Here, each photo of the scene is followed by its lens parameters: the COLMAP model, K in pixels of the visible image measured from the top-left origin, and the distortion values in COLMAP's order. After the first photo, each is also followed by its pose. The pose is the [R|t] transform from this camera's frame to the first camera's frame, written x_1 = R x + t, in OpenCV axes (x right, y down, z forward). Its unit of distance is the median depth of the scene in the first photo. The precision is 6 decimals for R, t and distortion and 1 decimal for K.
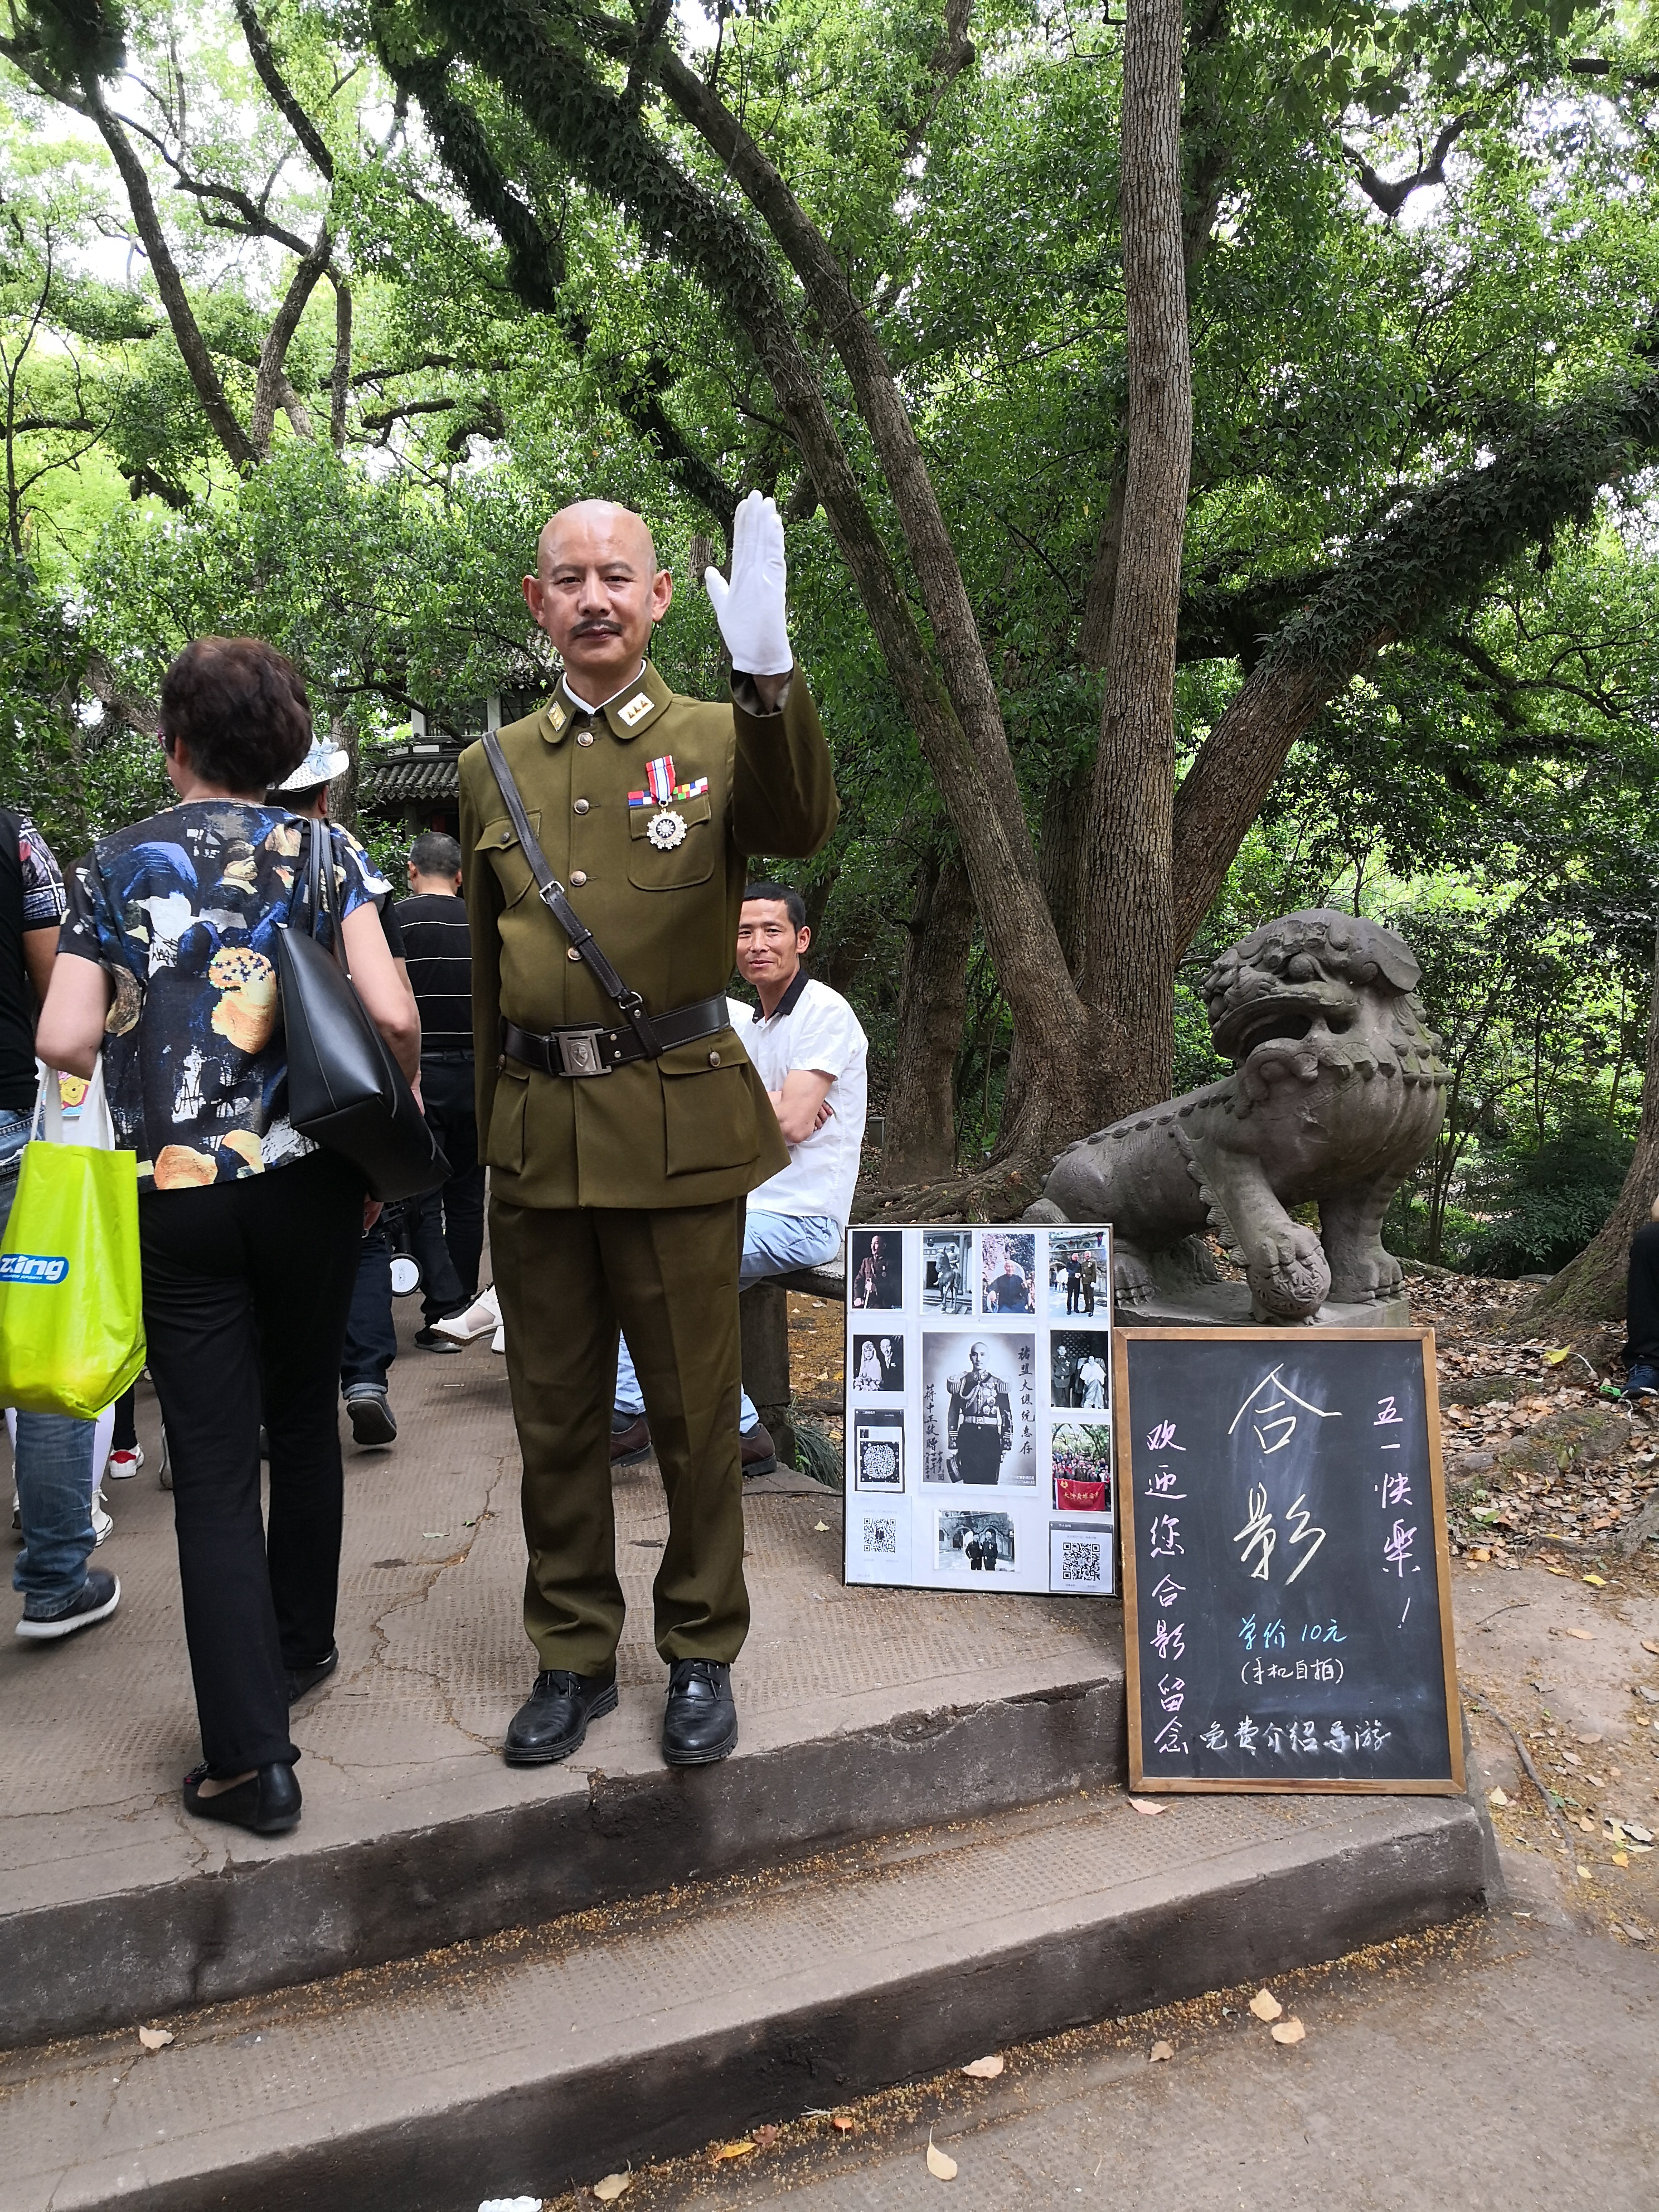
lens RADIAL K [[1814.1, 0, 829.5], [0, 1814.1, 1062.9], [0, 0, 1]] dist [-0.030127, 0.046989]
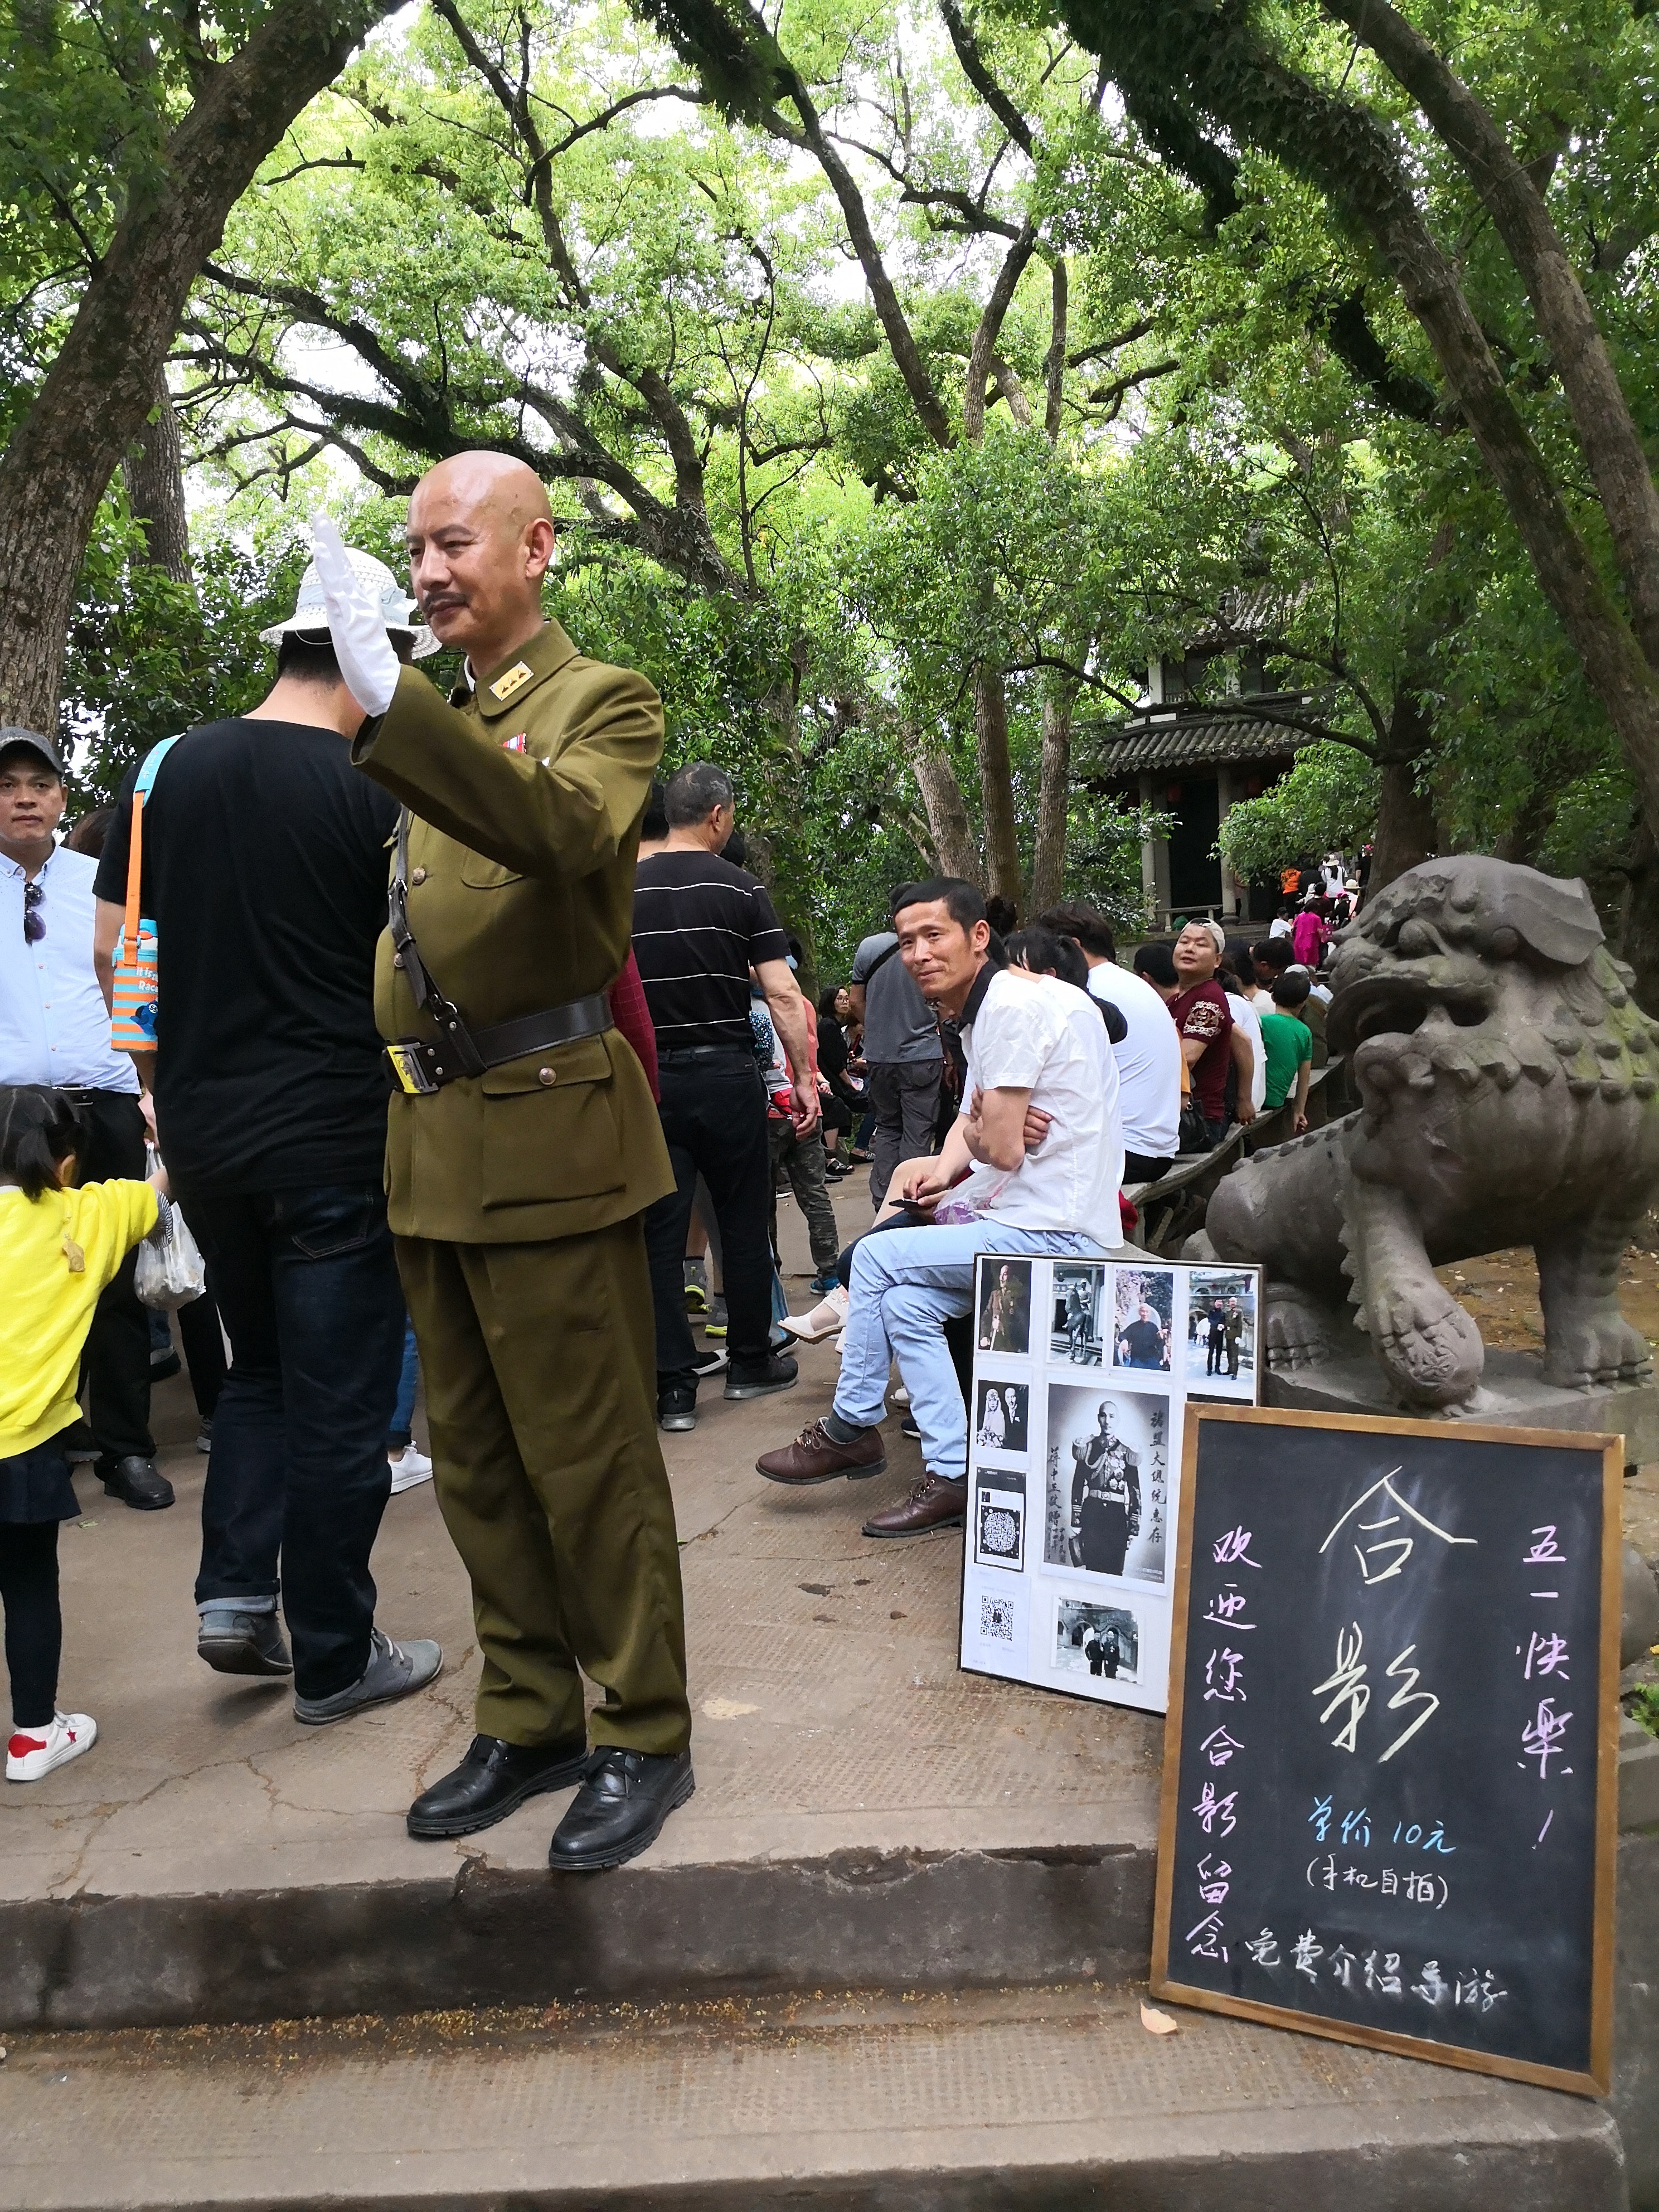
lens RADIAL K [[1814.1, 0, 829.5], [0, 1814.1, 1062.9], [0, 0, 1]] dist [-0.030127, 0.046989]
pose [[0.903440, -0.005893, -0.428674, 0.328687], [0.013383, 0.999806, 0.014461, -0.013832], [0.428506, -0.018802, 0.903343, 0.205742]]
